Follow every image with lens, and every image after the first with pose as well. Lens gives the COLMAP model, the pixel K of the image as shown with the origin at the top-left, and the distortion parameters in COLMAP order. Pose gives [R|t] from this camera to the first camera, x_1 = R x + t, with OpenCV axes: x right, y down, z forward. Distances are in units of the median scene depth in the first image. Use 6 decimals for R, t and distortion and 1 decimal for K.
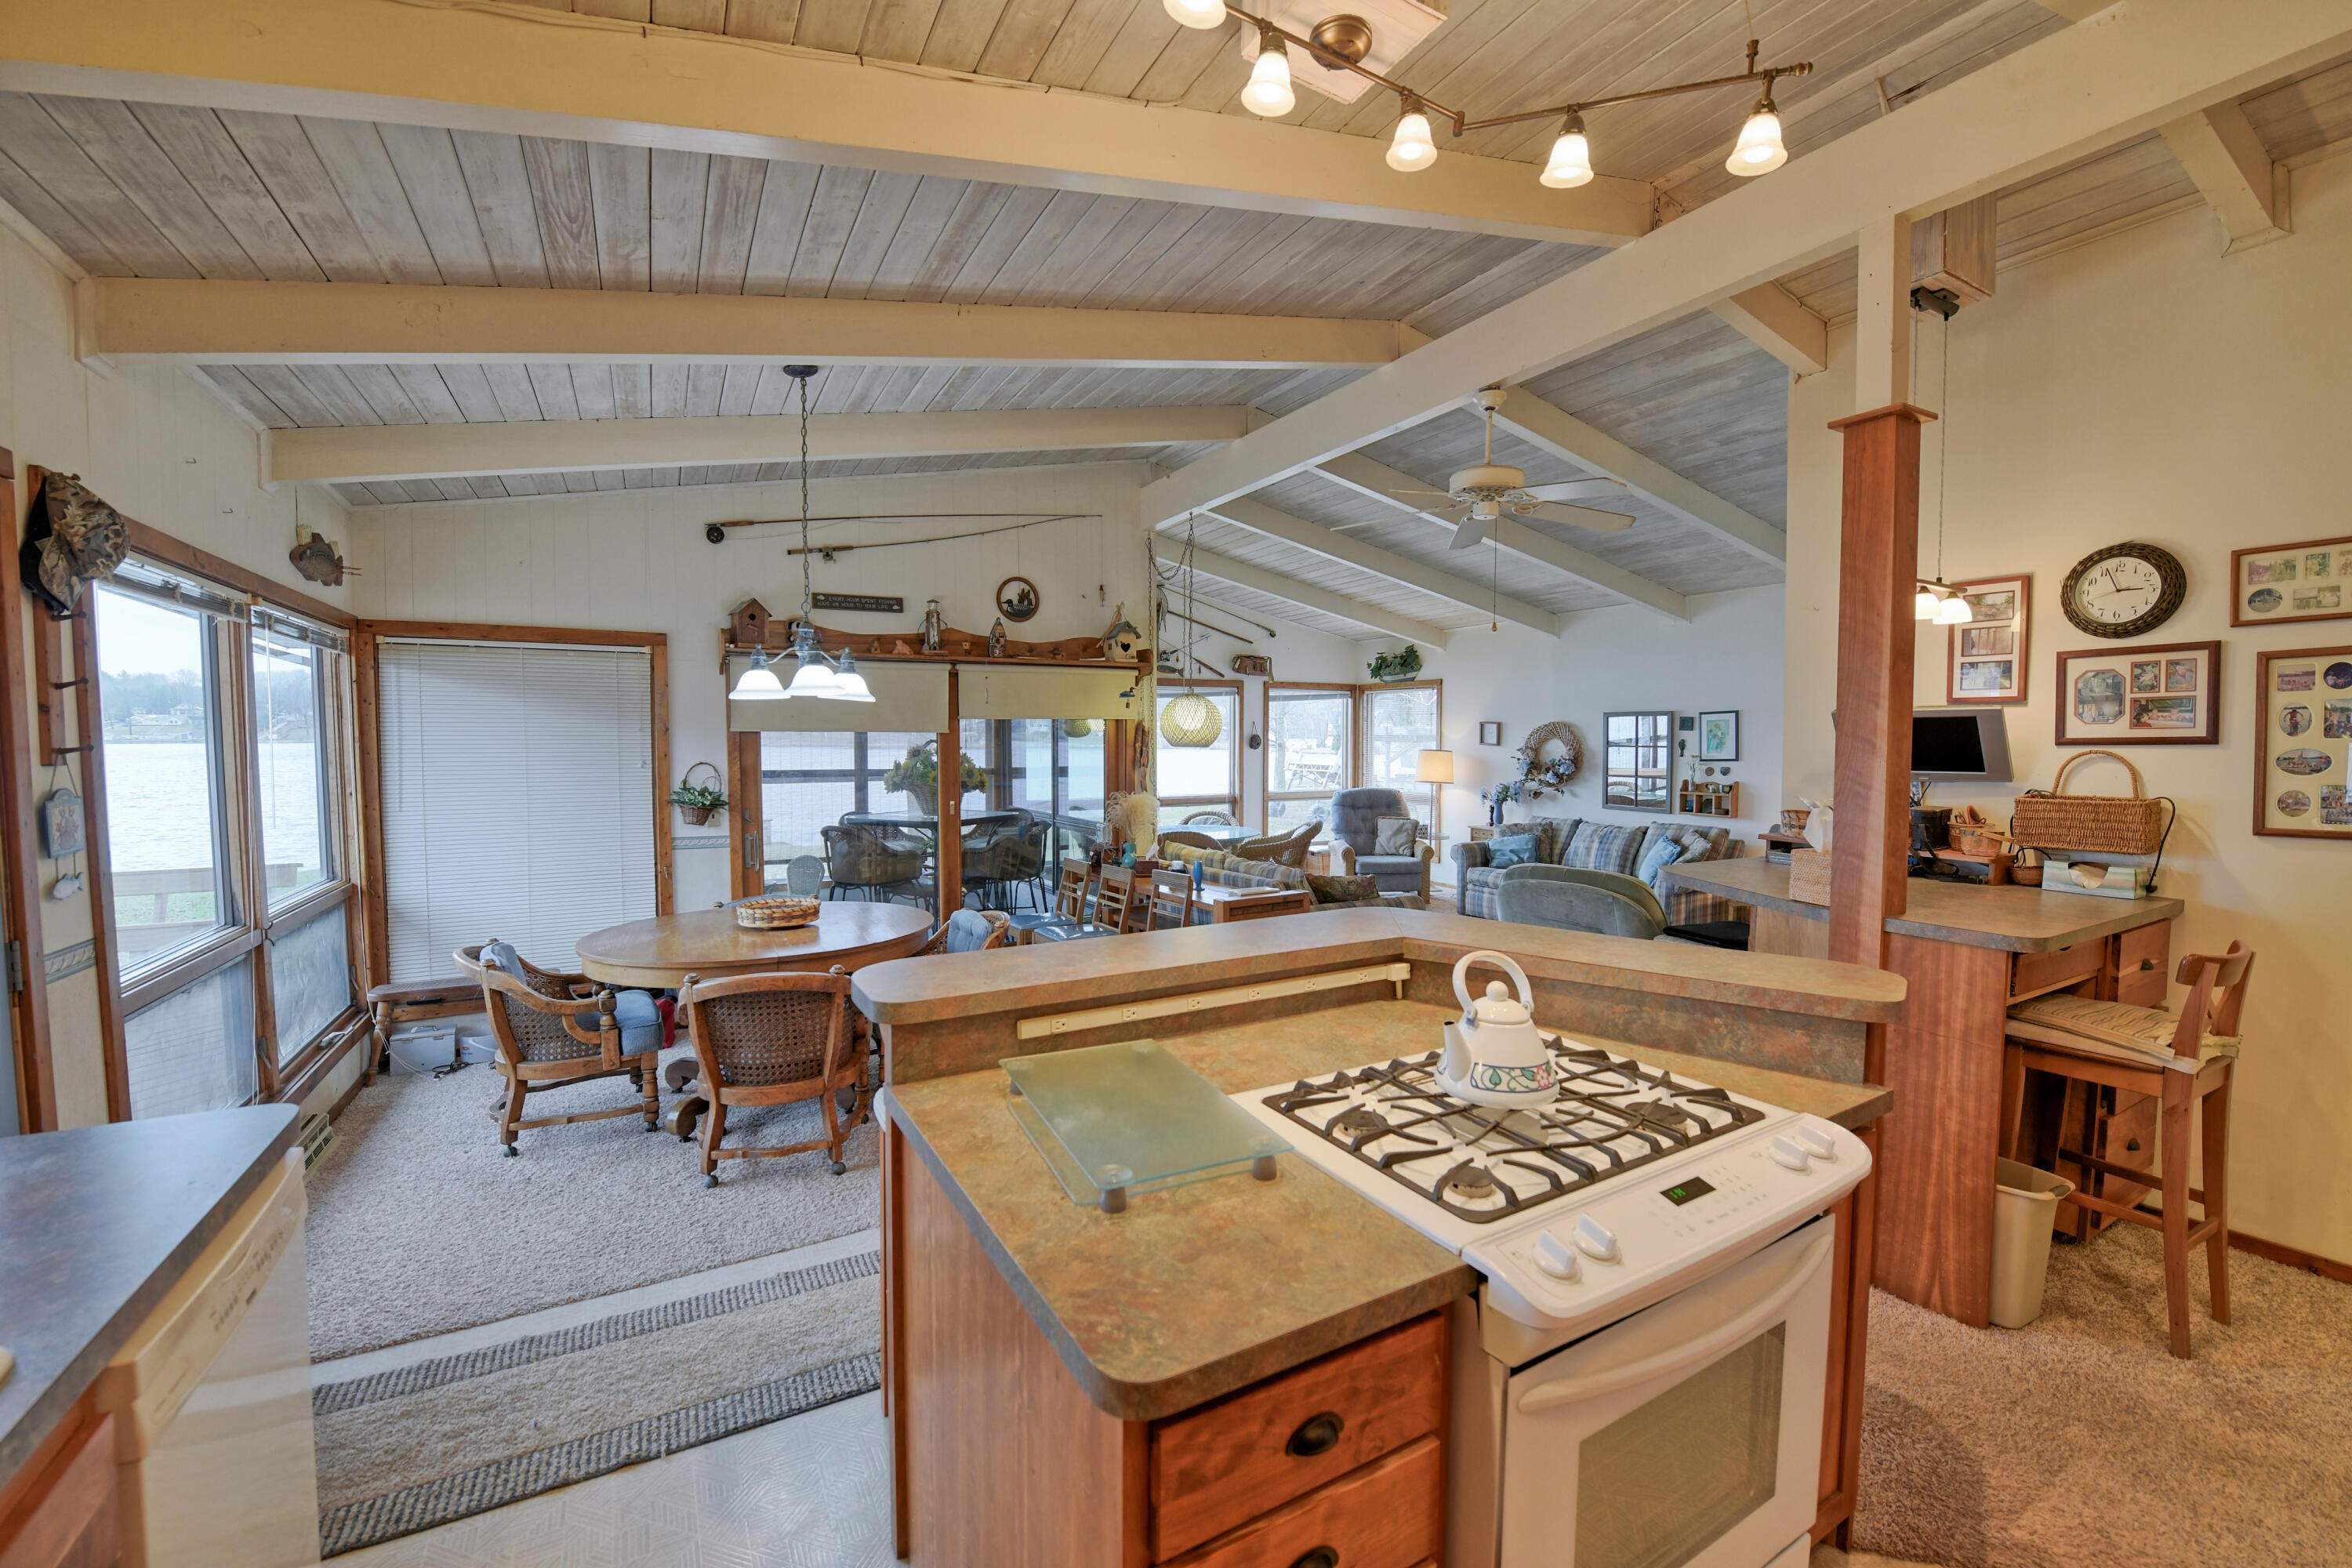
lens RADIAL K [[939.0, 0, 1181.5], [0, 939.0, 783.7], [0, 0, 1]] dist [-0.012057, -0.003404]
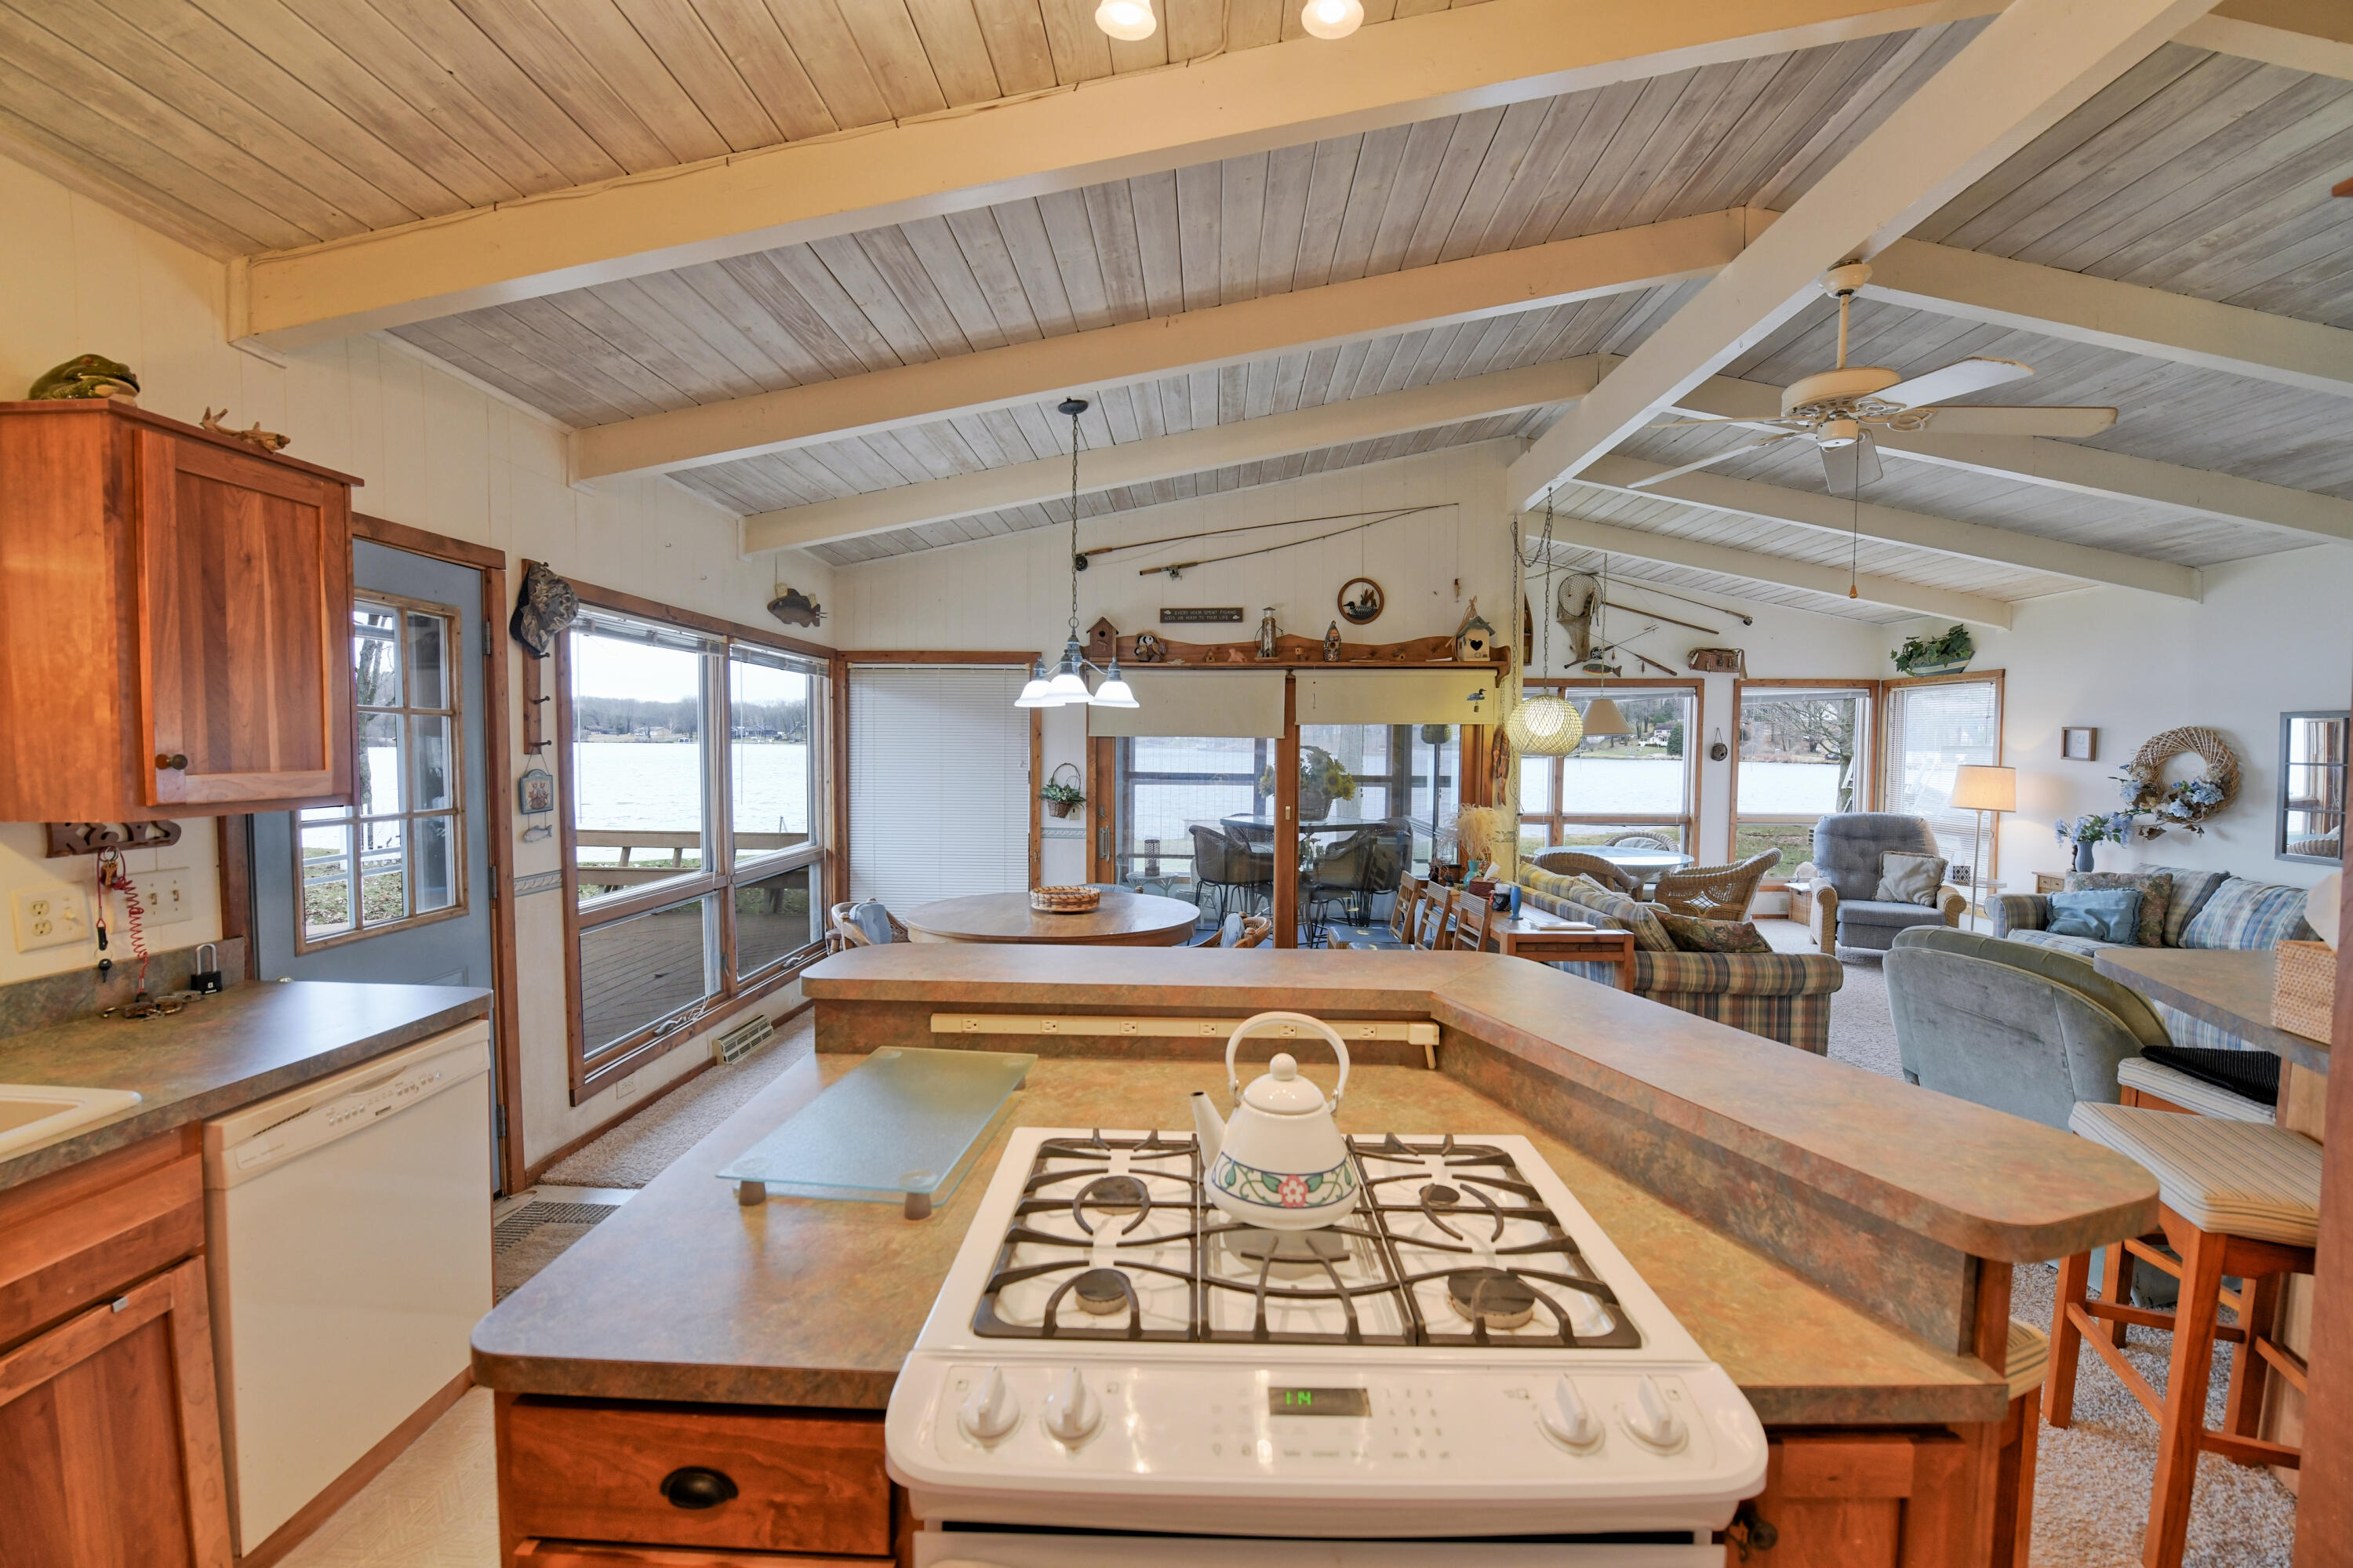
lens RADIAL K [[939.5, 0, 1182.0], [0, 939.5, 783.7], [0, 0, 1]] dist [-0.012057, -0.003404]
pose [[0.854524, 0.027636, -0.518676, 0.175593], [-0.032410, 0.999475, -0.000142, -0.001909], [0.518400, 0.016932, 0.854971, 0.079348]]
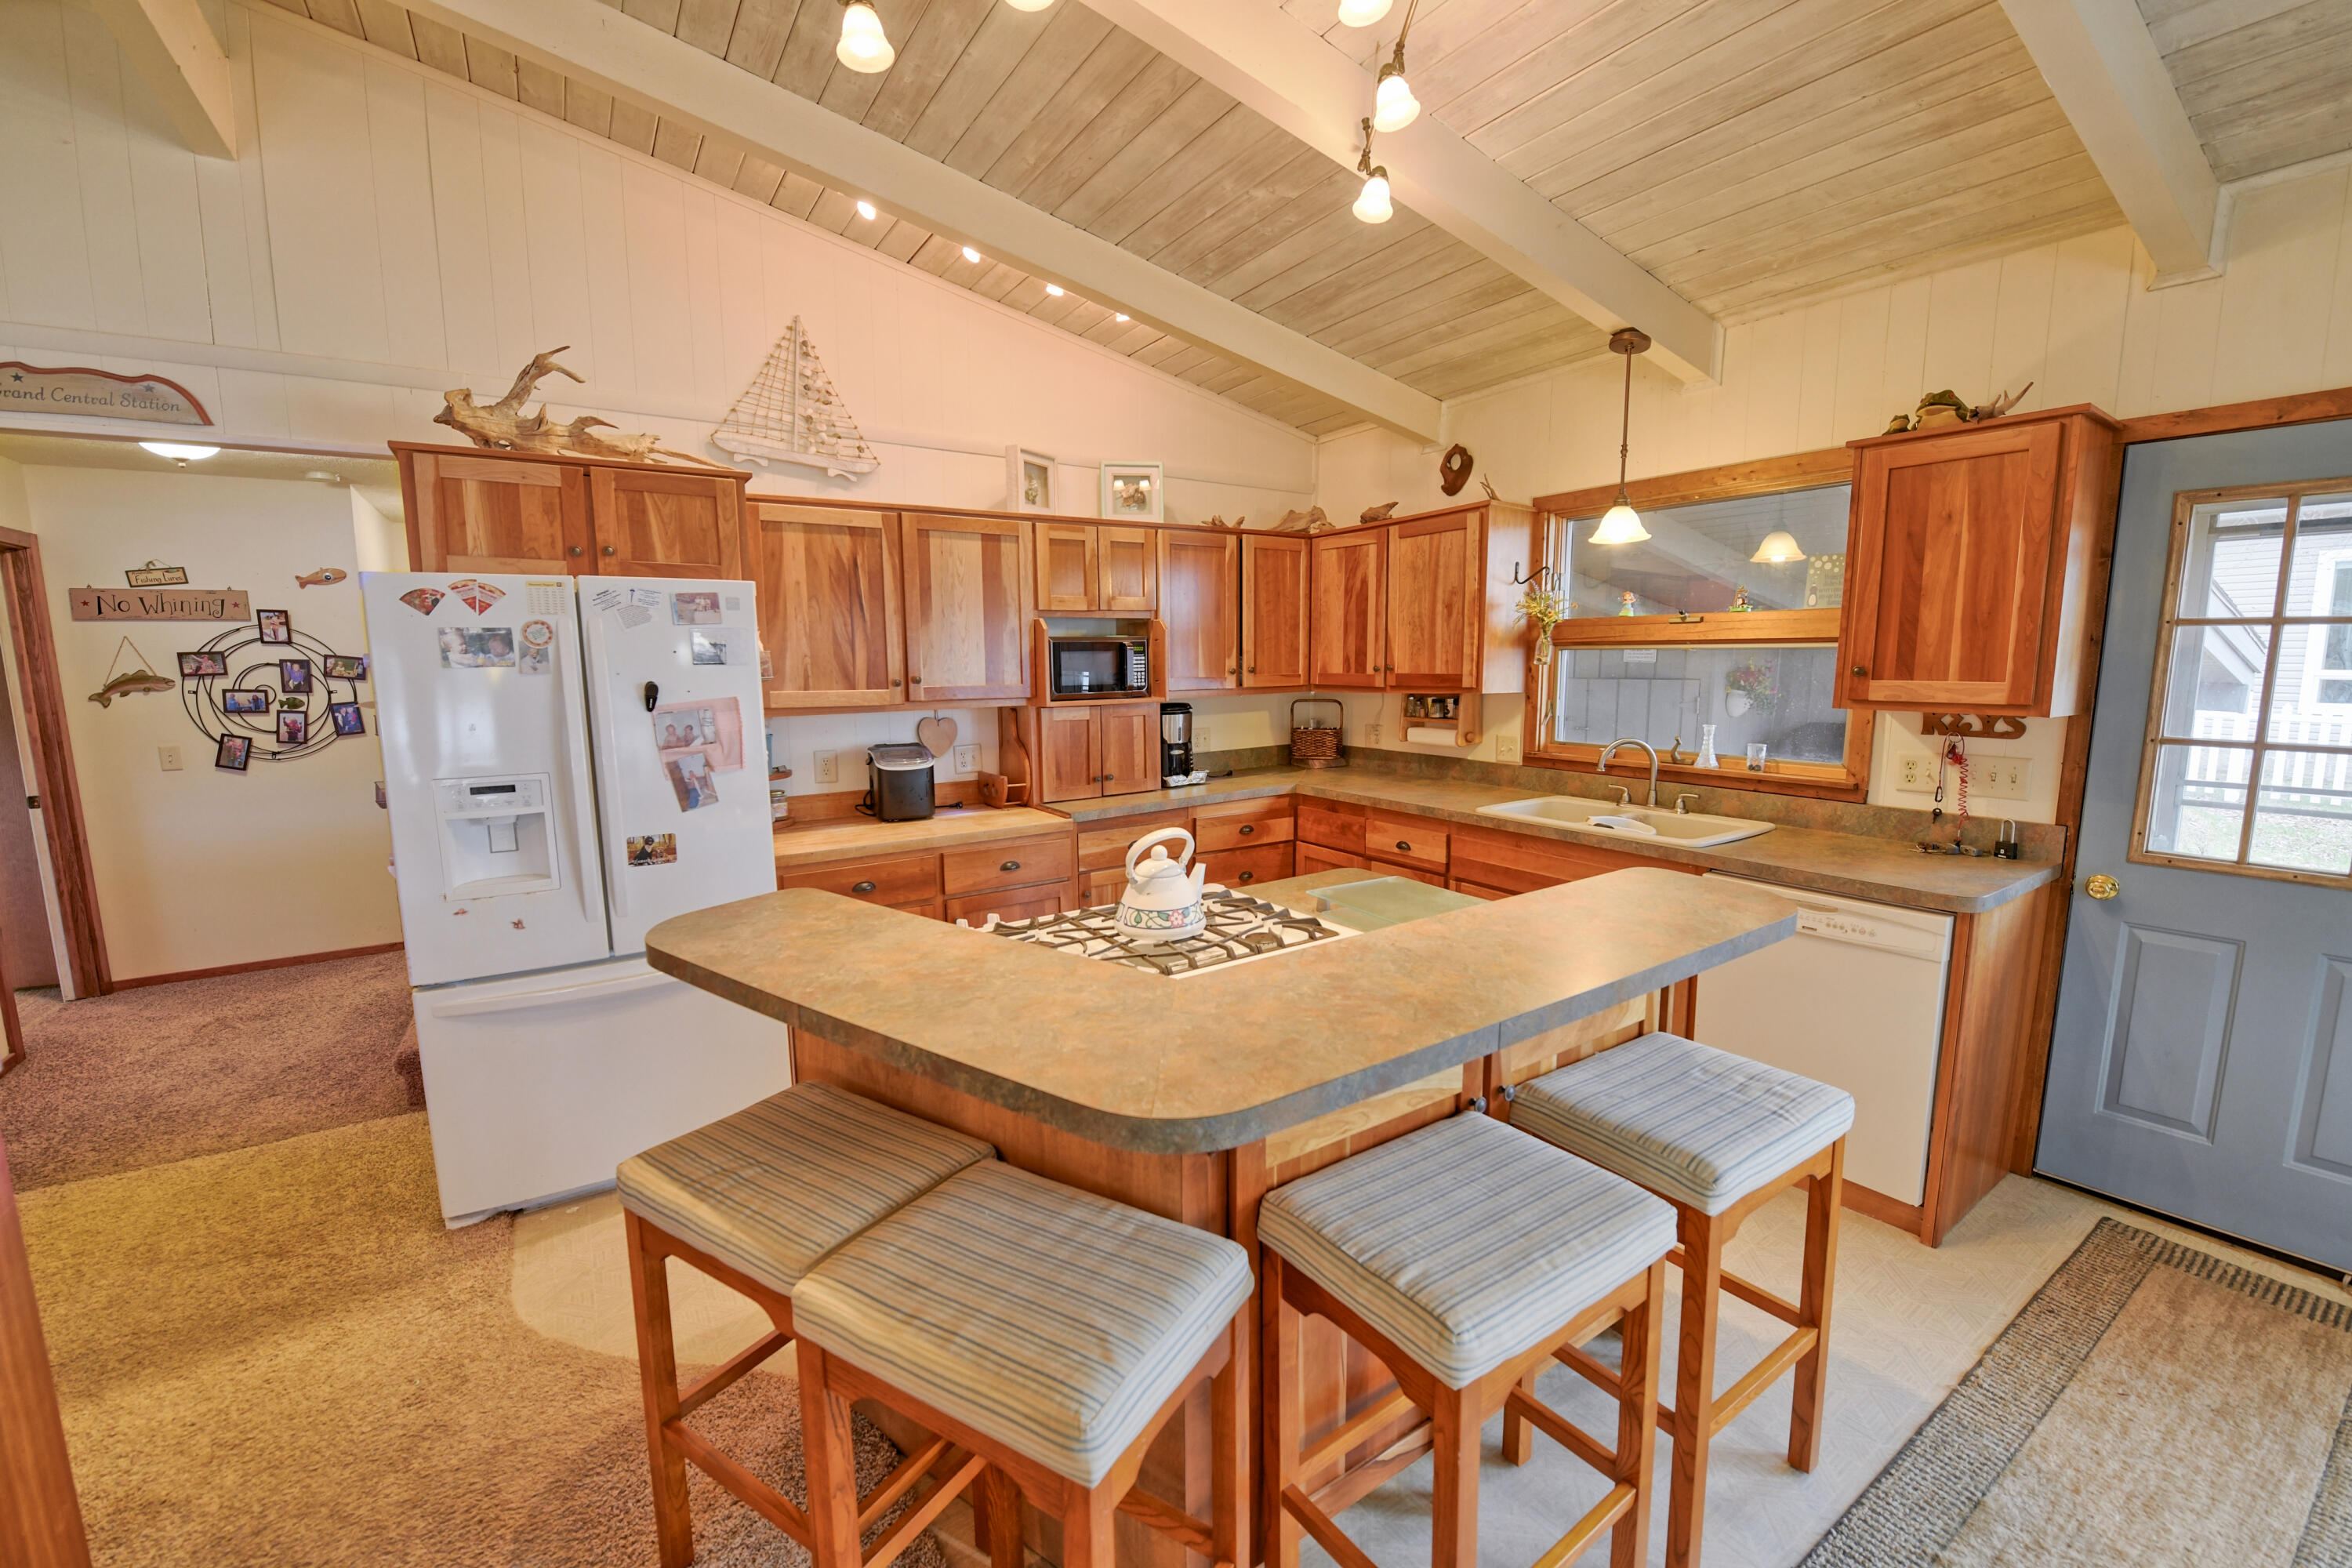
lens RADIAL K [[939.0, 0, 1181.5], [0, 939.0, 783.7], [0, 0, 1]] dist [-0.012057, -0.003404]
pose [[-0.998096, 0.013731, -0.060125, 0.101918], [0.002596, 0.983389, 0.181492, -0.027780], [0.061618, 0.180990, -0.981553, 0.598348]]
